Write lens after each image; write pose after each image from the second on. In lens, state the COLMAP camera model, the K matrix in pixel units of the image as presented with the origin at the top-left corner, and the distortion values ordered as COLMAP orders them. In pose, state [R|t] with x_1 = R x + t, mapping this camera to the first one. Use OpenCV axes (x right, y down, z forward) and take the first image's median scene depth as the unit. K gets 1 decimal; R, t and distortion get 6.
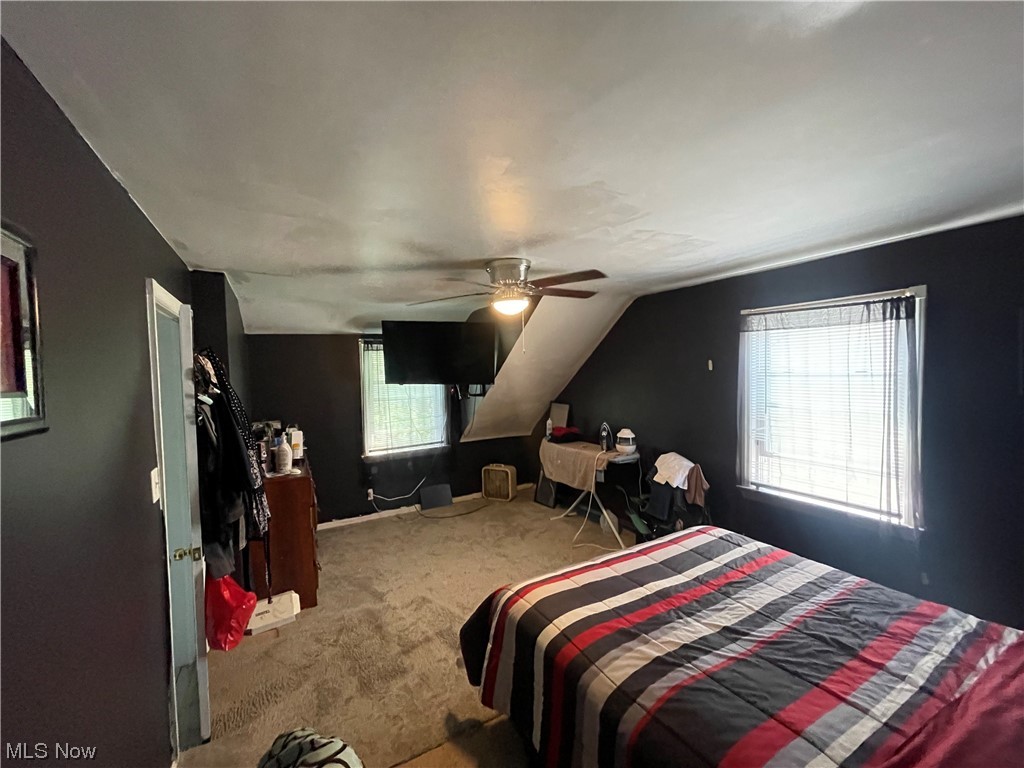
lens RADIAL K [[412.1, 0, 513.2], [0, 412.1, 385.6], [0, 0, 1]] dist [0.001419, 0.000209]
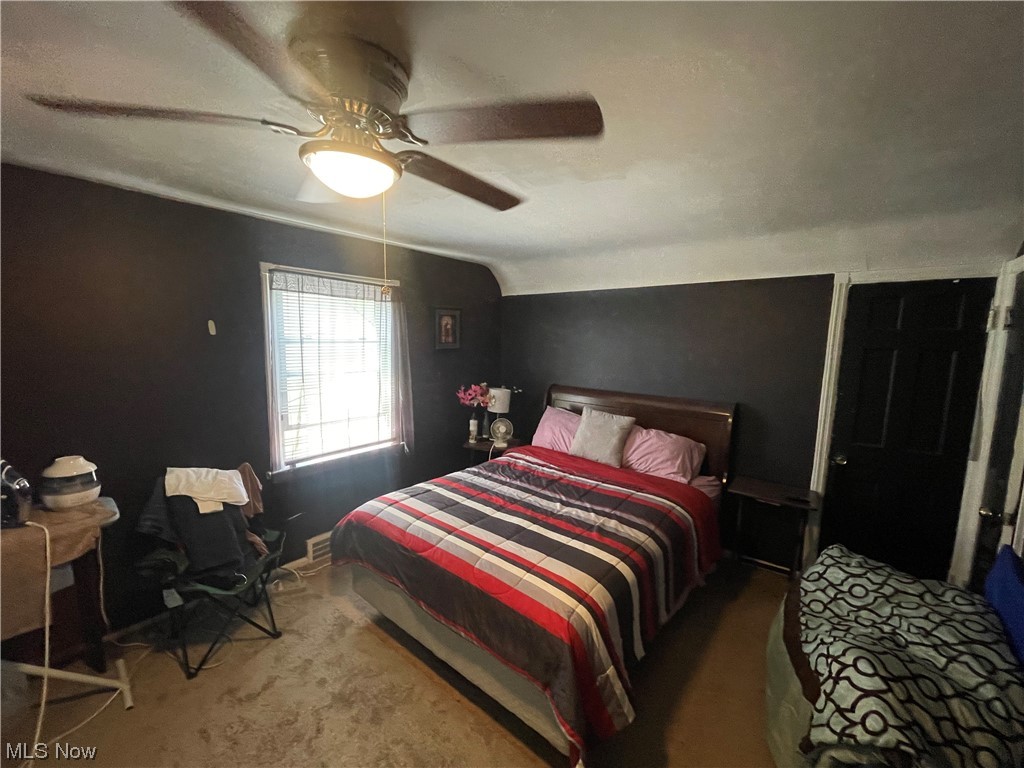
lens RADIAL K [[412.1, 0, 513.2], [0, 412.1, 385.6], [0, 0, 1]] dist [0.001419, 0.000209]
pose [[-0.365141, -0.095276, 0.926064, -0.532761], [0.028741, 0.993121, 0.113507, -0.022773], [-0.930508, 0.068062, -0.359891, 1.107265]]
